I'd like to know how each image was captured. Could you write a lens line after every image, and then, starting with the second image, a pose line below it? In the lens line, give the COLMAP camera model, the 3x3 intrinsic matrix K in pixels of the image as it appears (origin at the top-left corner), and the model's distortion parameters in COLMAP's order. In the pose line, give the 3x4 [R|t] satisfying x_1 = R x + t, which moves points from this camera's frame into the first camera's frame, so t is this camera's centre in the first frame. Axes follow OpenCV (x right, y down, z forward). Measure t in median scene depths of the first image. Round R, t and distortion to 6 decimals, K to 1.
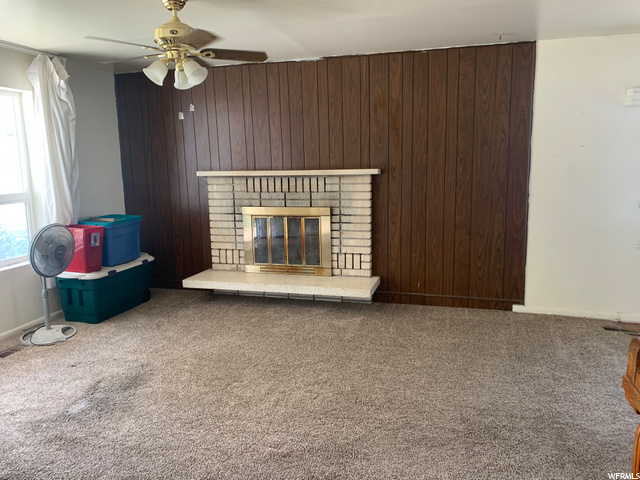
lens RADIAL K [[496.6, 0, 321.2], [0, 496.6, 240.0], [0, 0, 1]] dist [0.044287, -0.030100]
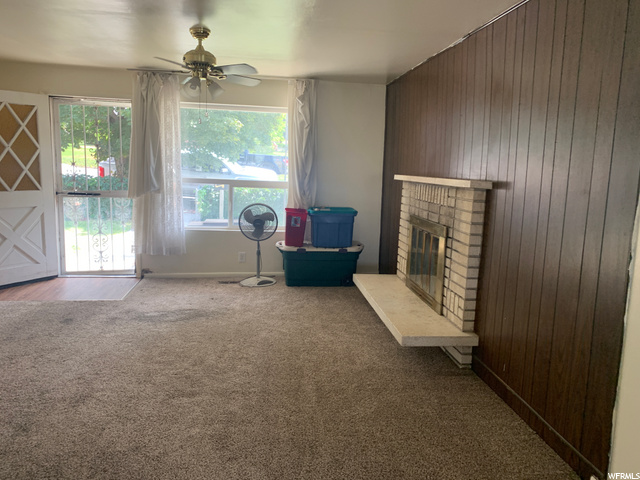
lens RADIAL K [[496.6, 0, 321.9], [0, 496.6, 238.4], [0, 0, 1]] dist [0.044287, -0.030100]
pose [[0.371492, 0.168110, -0.913090, 0.691481], [-0.191803, 0.976151, 0.101685, -0.094303], [0.908408, 0.137359, 0.394877, 0.537526]]
